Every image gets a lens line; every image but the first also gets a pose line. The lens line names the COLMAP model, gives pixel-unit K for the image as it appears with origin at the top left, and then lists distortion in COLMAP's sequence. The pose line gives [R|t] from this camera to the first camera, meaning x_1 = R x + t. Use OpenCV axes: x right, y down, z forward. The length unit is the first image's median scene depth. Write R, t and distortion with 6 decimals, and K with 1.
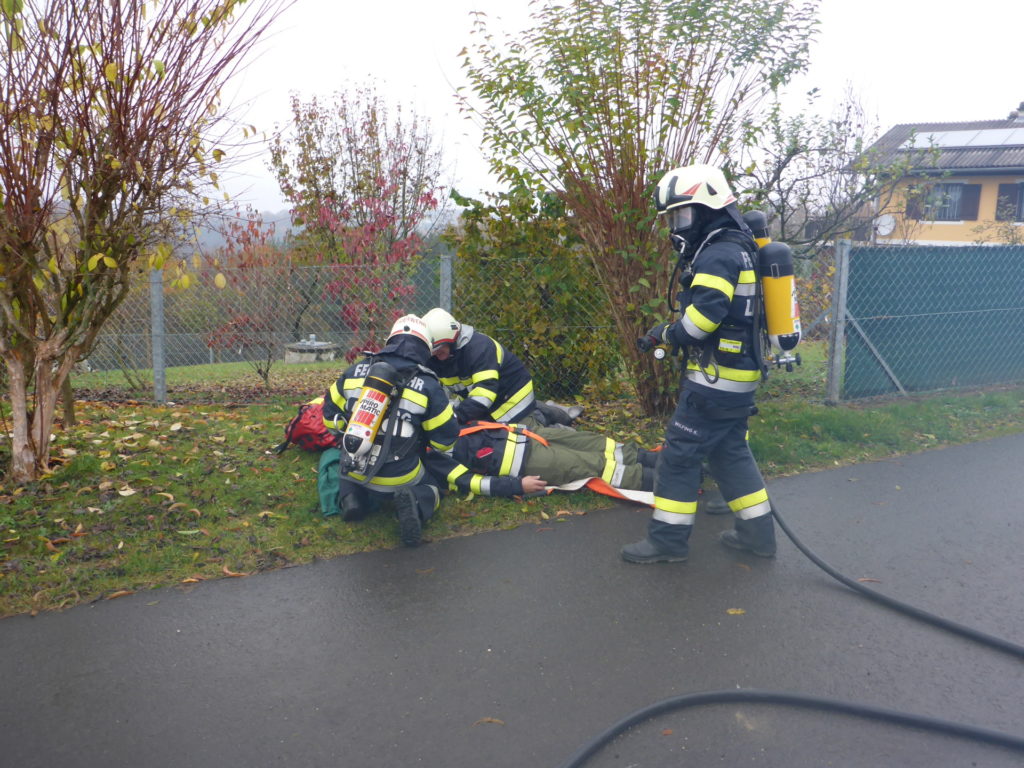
lens RADIAL K [[883.7, 0, 512.0], [0, 883.7, 384.0], [0, 0, 1]] dist [-0.019659, 0.002184]
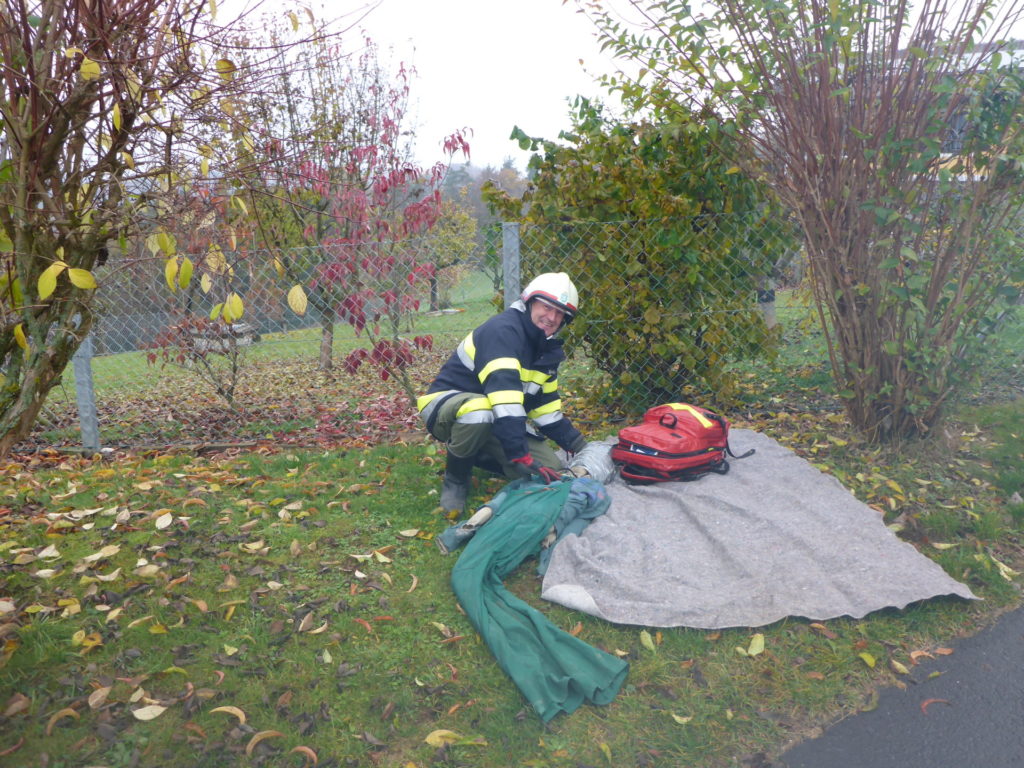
lens RADIAL K [[883.7, 0, 512.0], [0, 883.7, 384.0], [0, 0, 1]] dist [-0.019659, 0.002184]
pose [[0.988072, -0.074906, 0.134545, -0.181346], [0.067774, 0.996081, 0.056834, -0.057164], [-0.138274, -0.047037, 0.989276, 0.298373]]
